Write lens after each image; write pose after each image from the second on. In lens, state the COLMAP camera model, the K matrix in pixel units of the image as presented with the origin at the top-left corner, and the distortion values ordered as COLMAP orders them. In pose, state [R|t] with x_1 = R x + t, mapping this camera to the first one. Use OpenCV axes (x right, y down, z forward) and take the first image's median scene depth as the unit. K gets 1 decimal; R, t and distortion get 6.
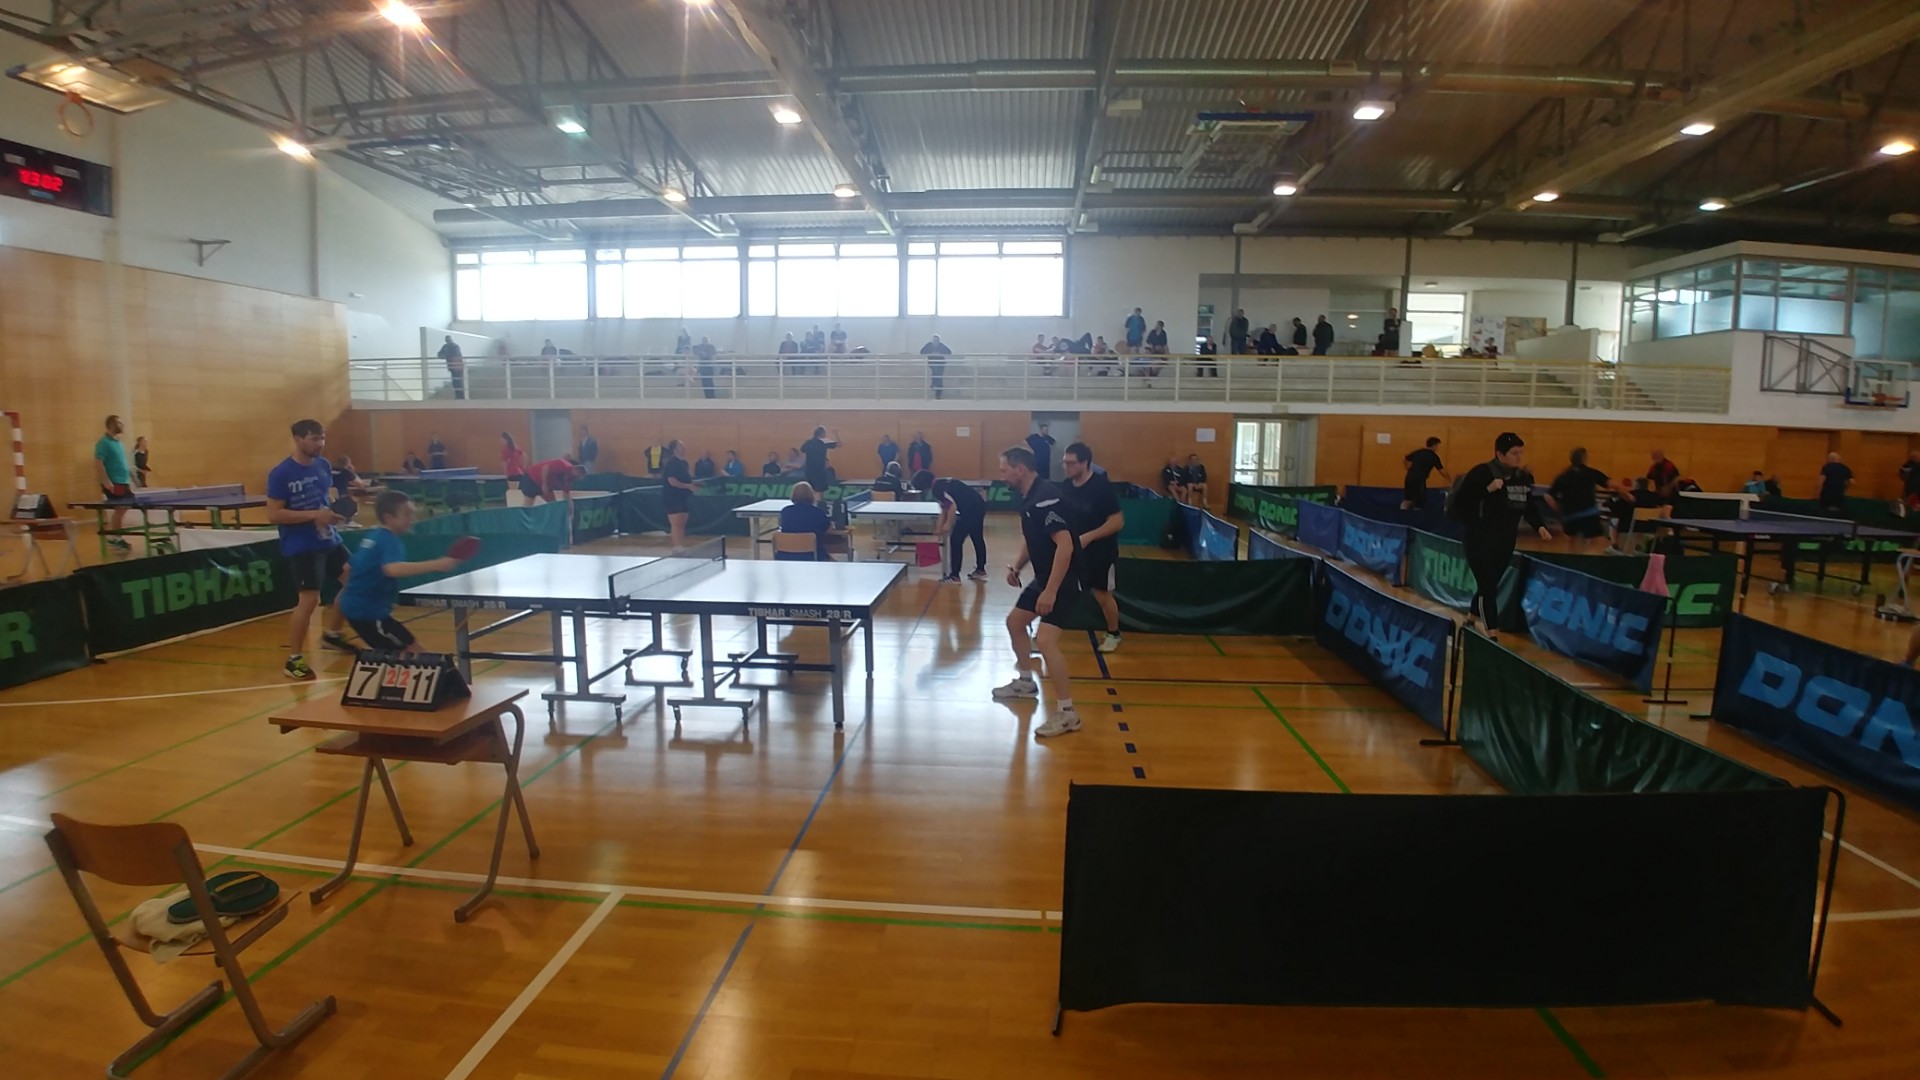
lens RADIAL K [[861.8, 0, 967.1], [0, 861.8, 550.1], [0, 0, 1]] dist [-0.063047, -0.007029]
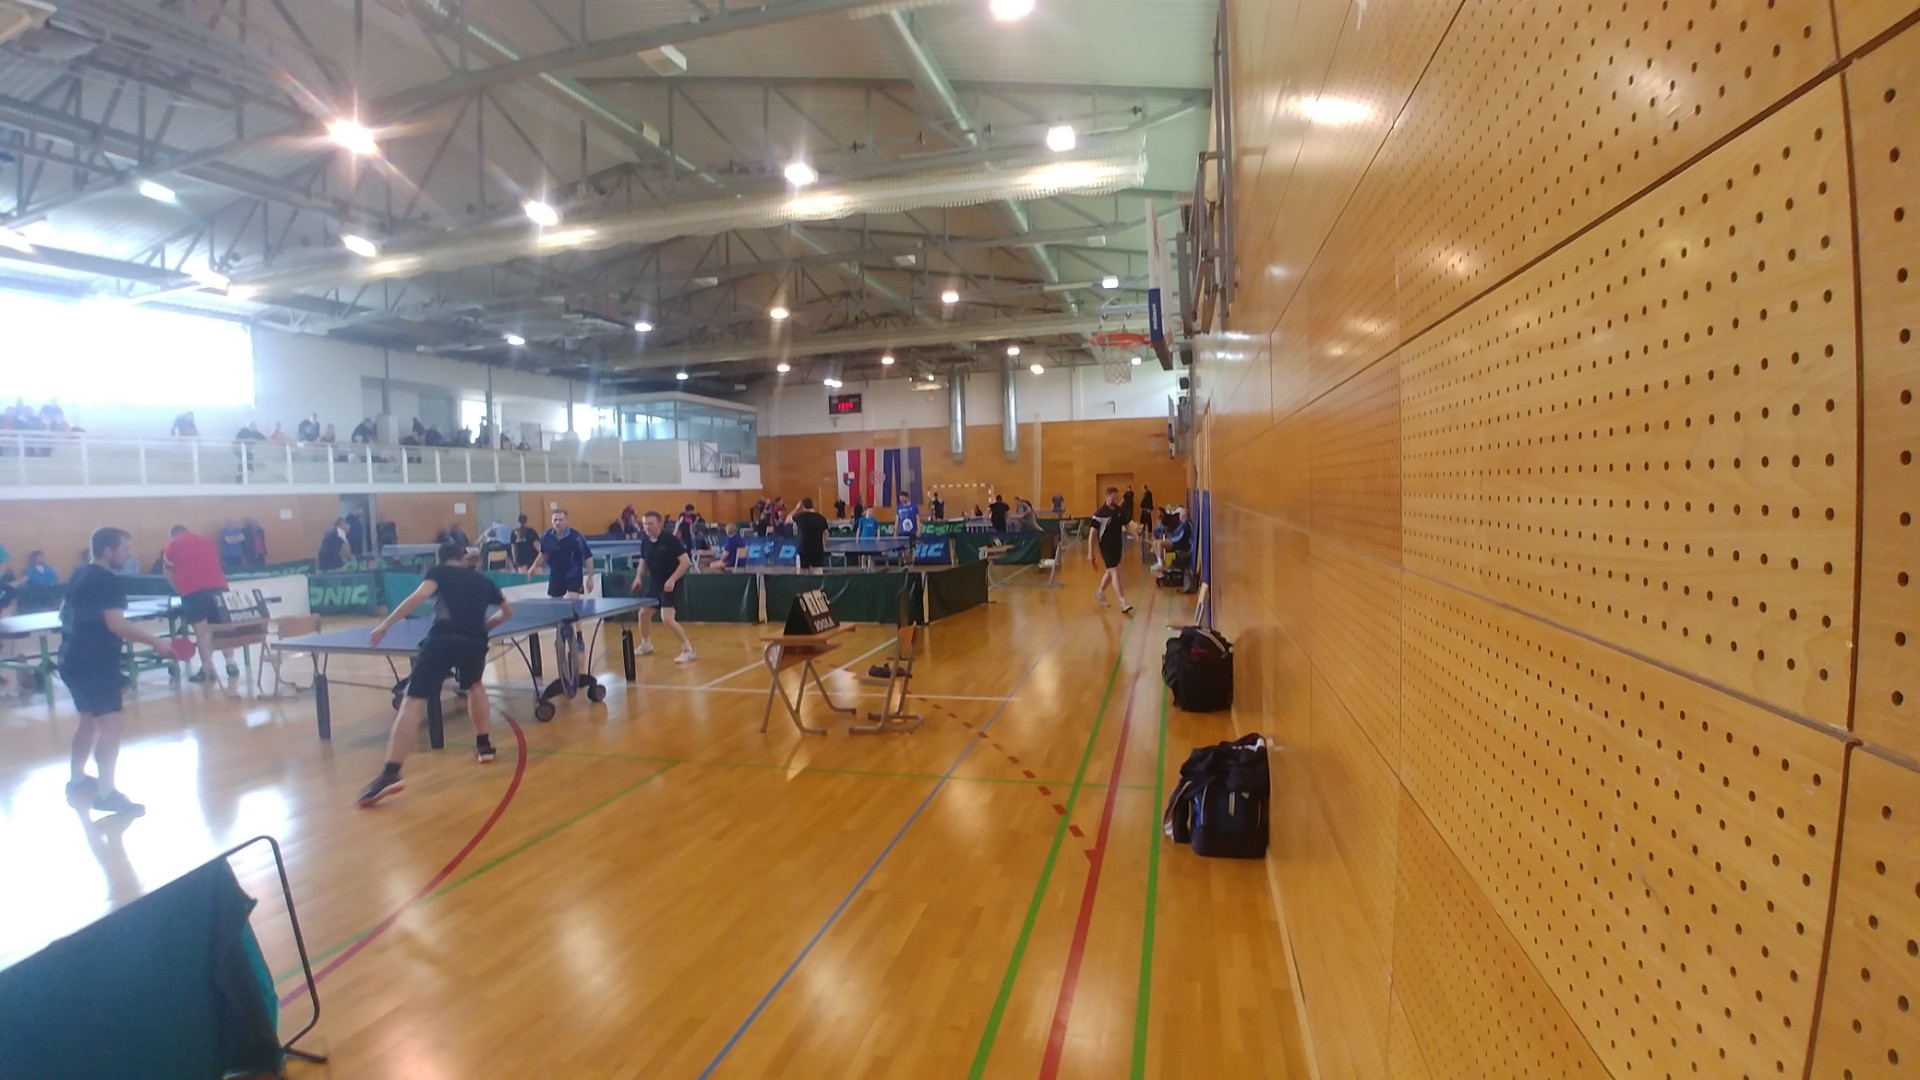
lens RADIAL K [[861.8, 0, 967.1], [0, 861.8, 550.1], [0, 0, 1]] dist [-0.063047, -0.007029]
pose [[0.174230, -0.078671, 0.981557, -0.766792], [0.168114, 0.984546, 0.049069, -0.003258], [-0.970248, 0.156464, 0.184763, 0.011673]]
